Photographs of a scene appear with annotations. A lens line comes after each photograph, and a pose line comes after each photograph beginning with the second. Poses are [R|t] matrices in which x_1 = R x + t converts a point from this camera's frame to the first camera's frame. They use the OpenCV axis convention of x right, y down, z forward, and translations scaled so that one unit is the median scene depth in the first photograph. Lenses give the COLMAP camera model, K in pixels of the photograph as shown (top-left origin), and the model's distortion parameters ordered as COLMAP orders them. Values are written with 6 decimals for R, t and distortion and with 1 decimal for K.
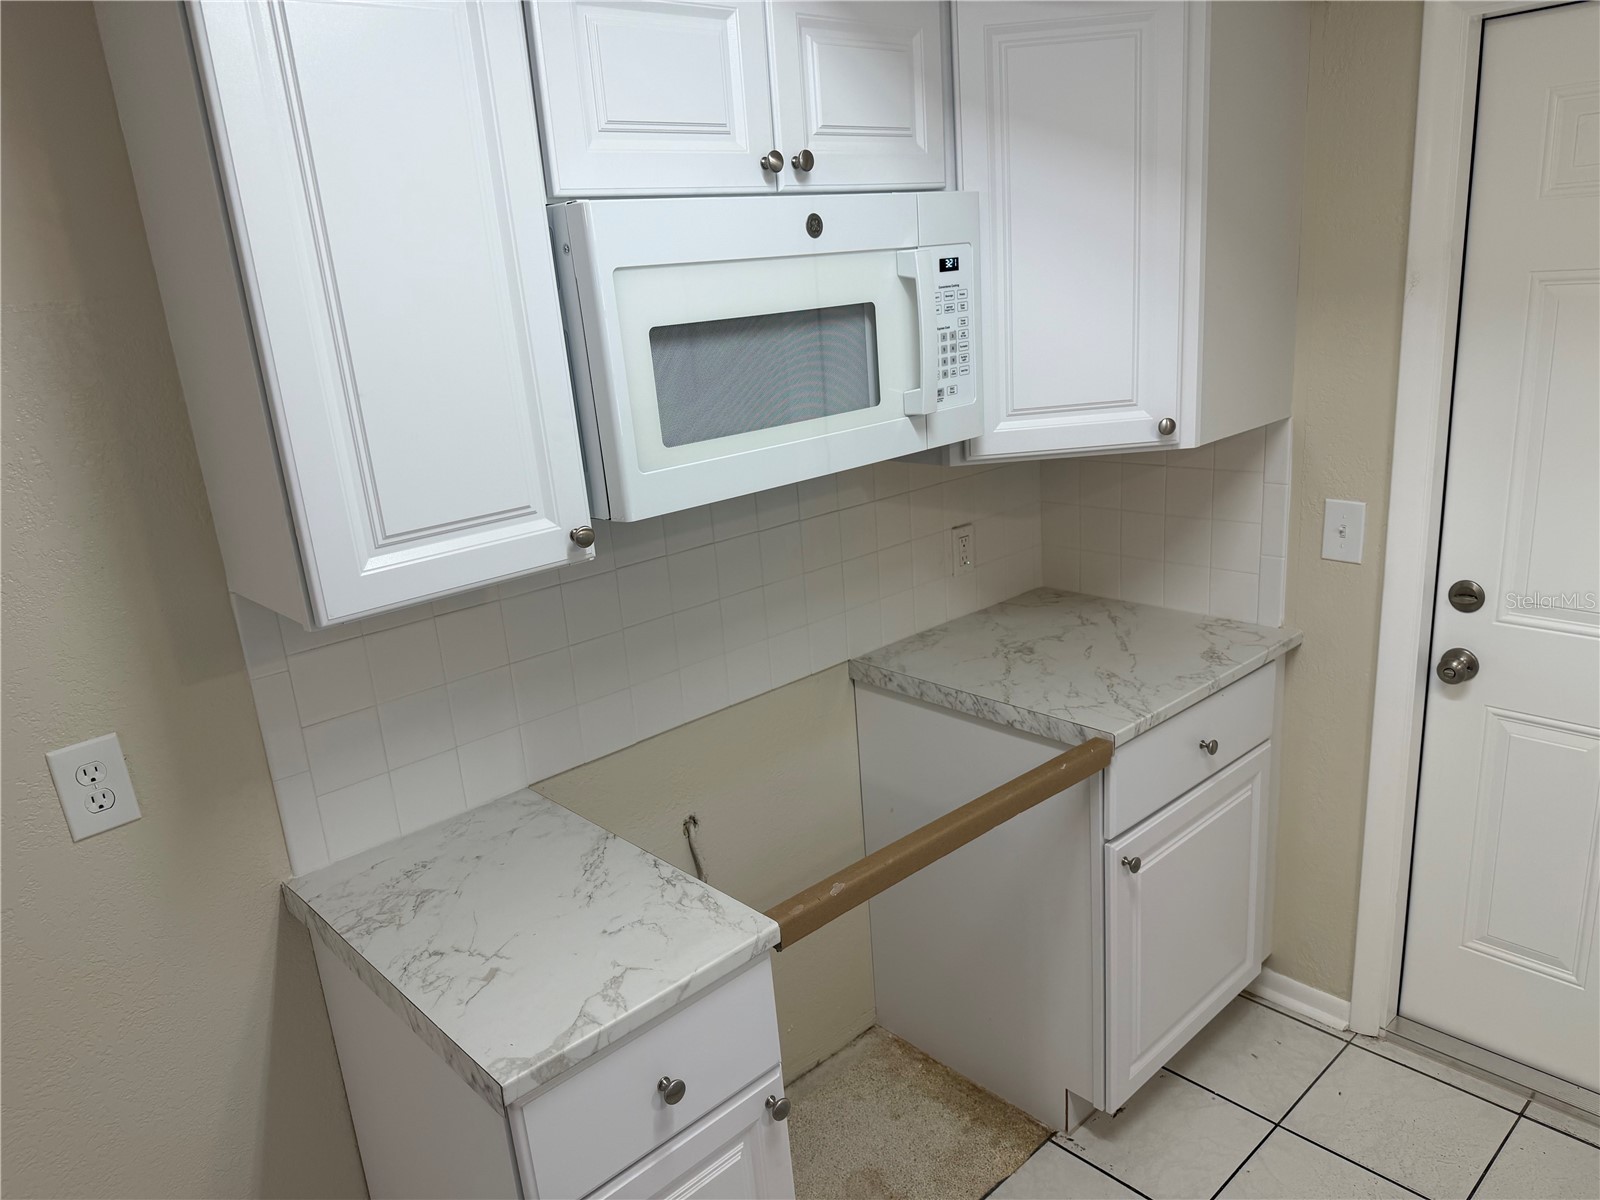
lens RADIAL K [[1129.7, 0, 793.0], [0, 1129.7, 607.6], [0, 0, 1]] dist [0.070183, -0.065683]
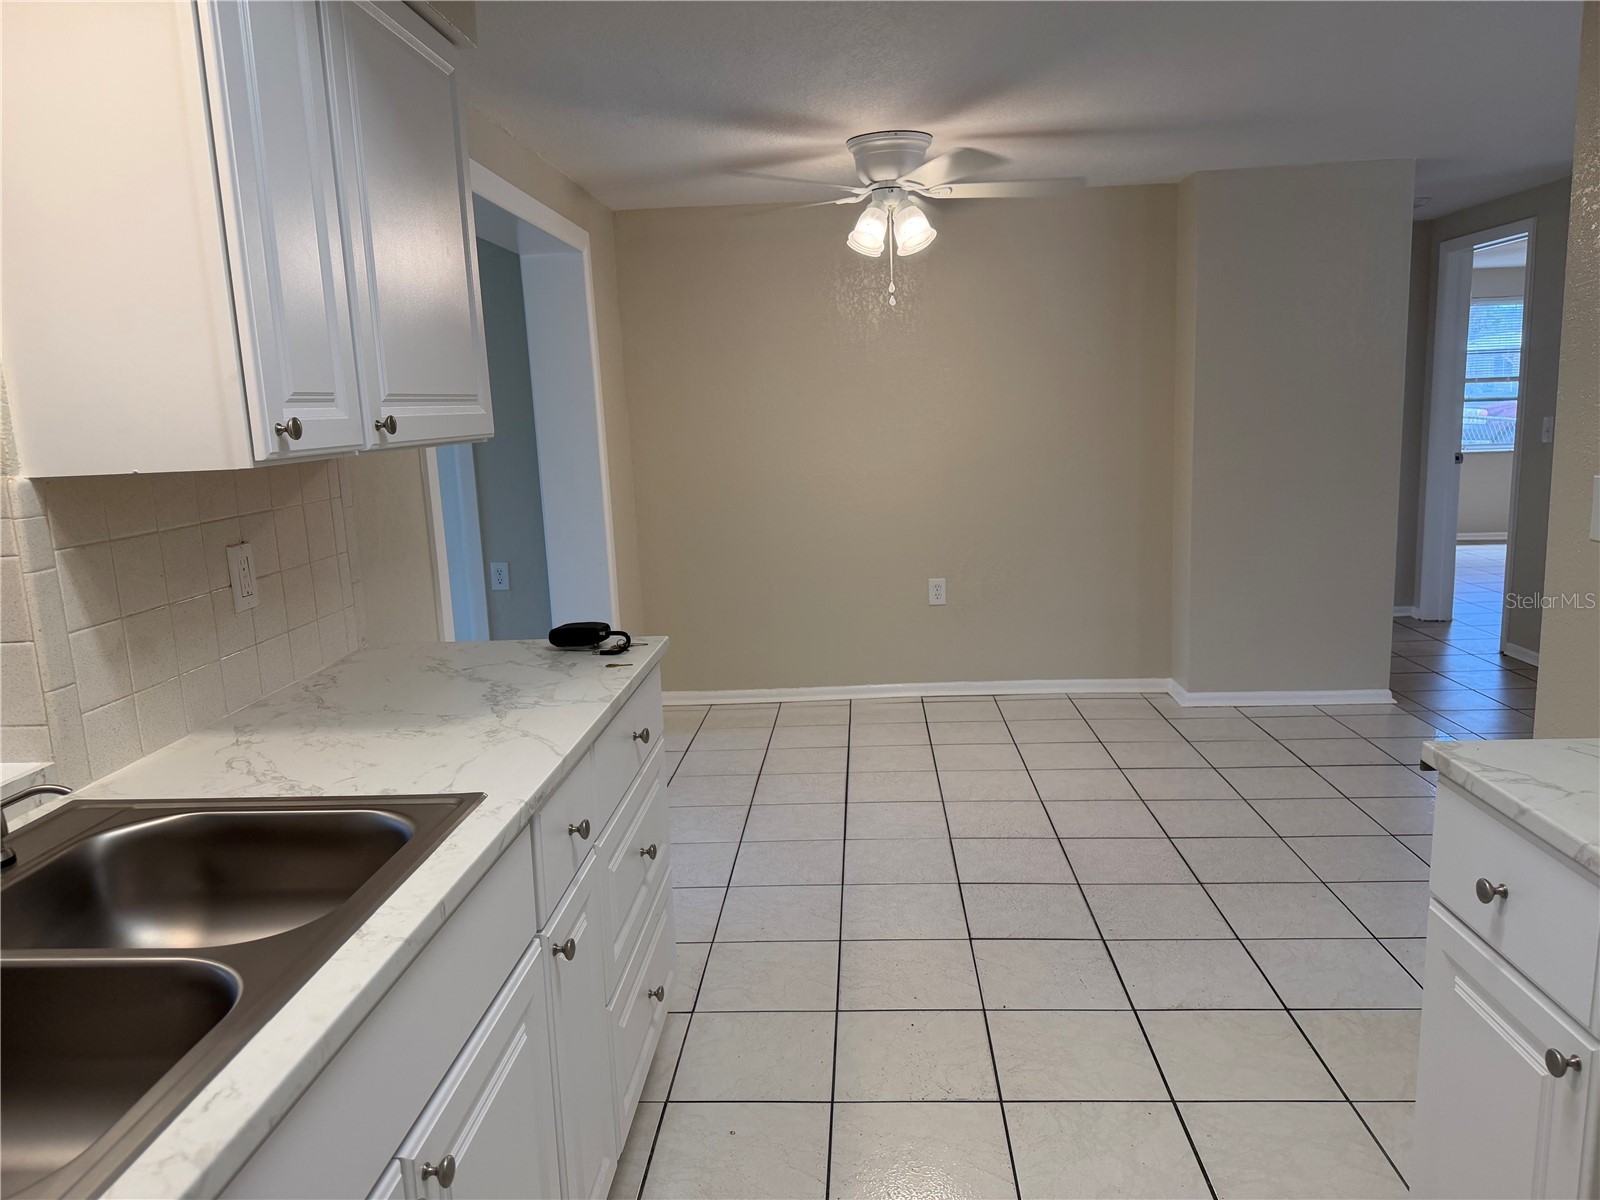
lens RADIAL K [[1129.7, 0, 796.4], [0, 1129.7, 590.9], [0, 0, 1]] dist [0.070183, -0.065683]
pose [[-0.727545, 0.213016, -0.652153, 0.607223], [-0.101987, 0.906433, 0.409851, -0.110728], [0.678437, 0.364696, -0.637746, 0.728274]]
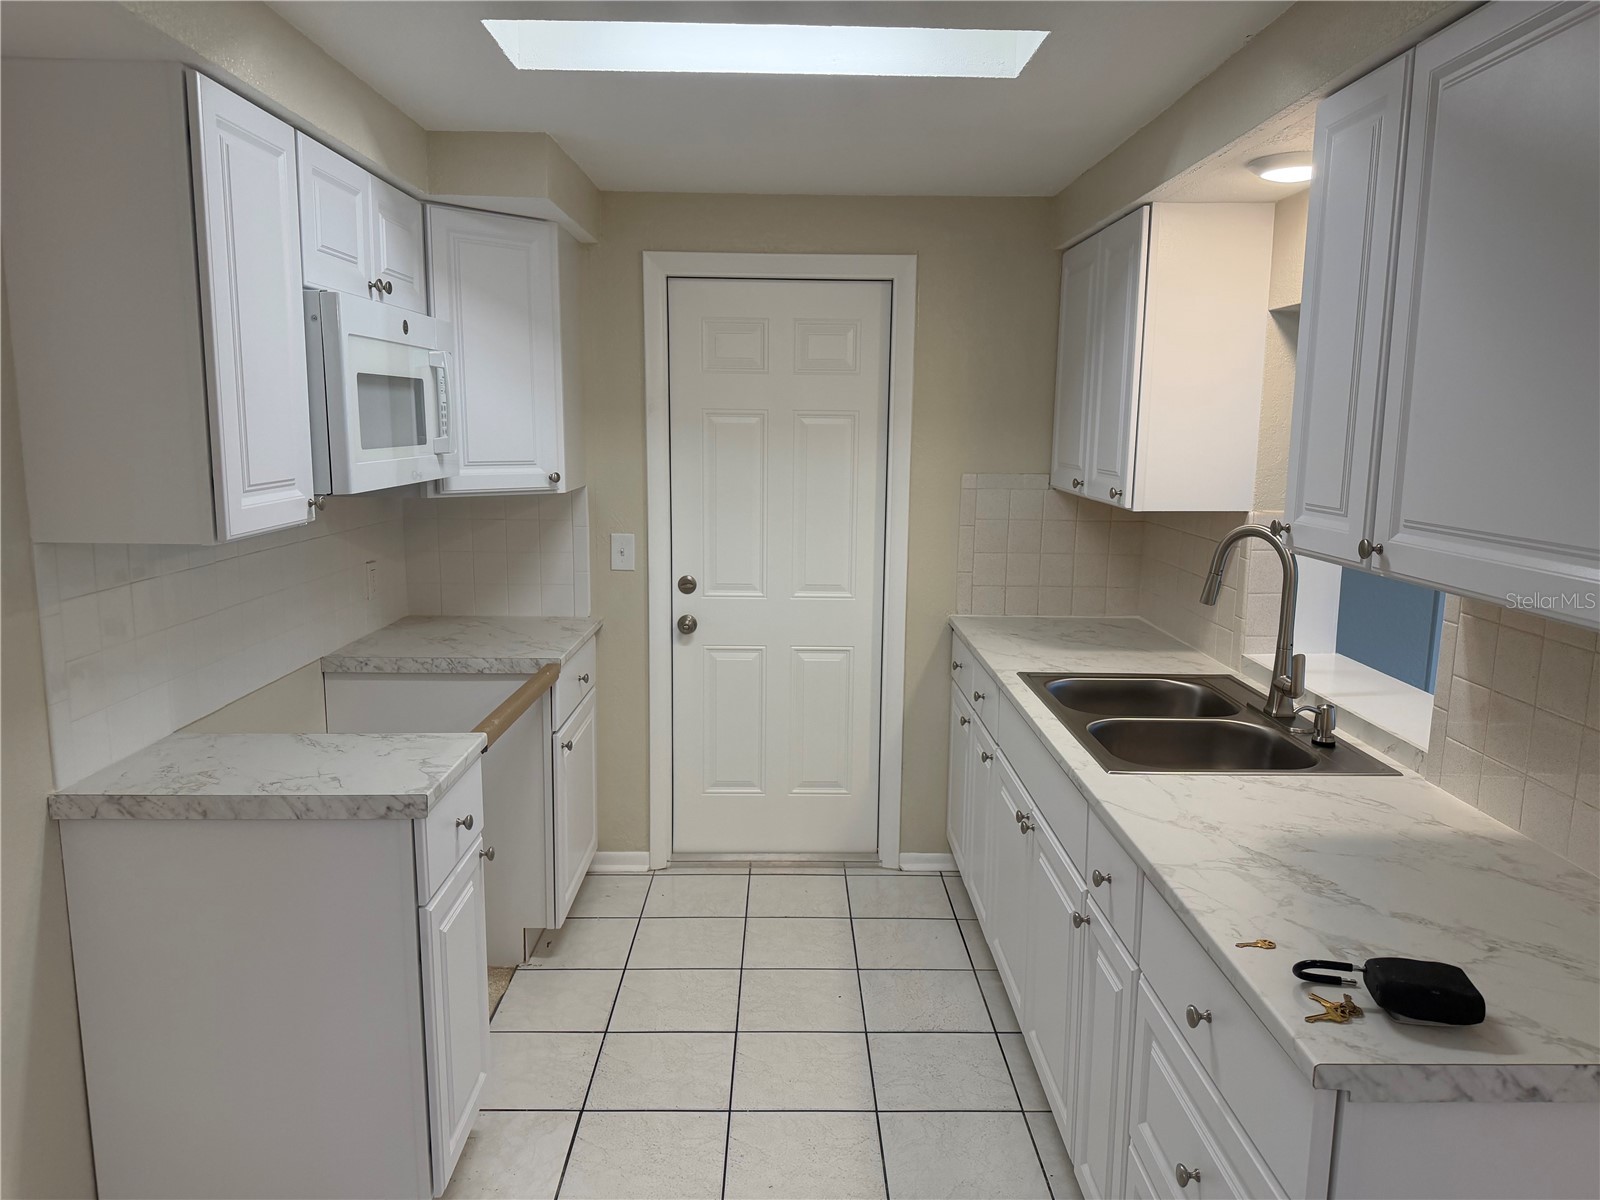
lens RADIAL K [[1129.7, 0, 847.3], [0, 1129.7, 602.0], [0, 0, 1]] dist [0.070183, -0.065683]
pose [[0.644377, -0.040011, 0.763661, -0.637524], [0.157310, 0.984208, -0.081172, 0.211335], [-0.748353, 0.172437, 0.640494, -0.330727]]
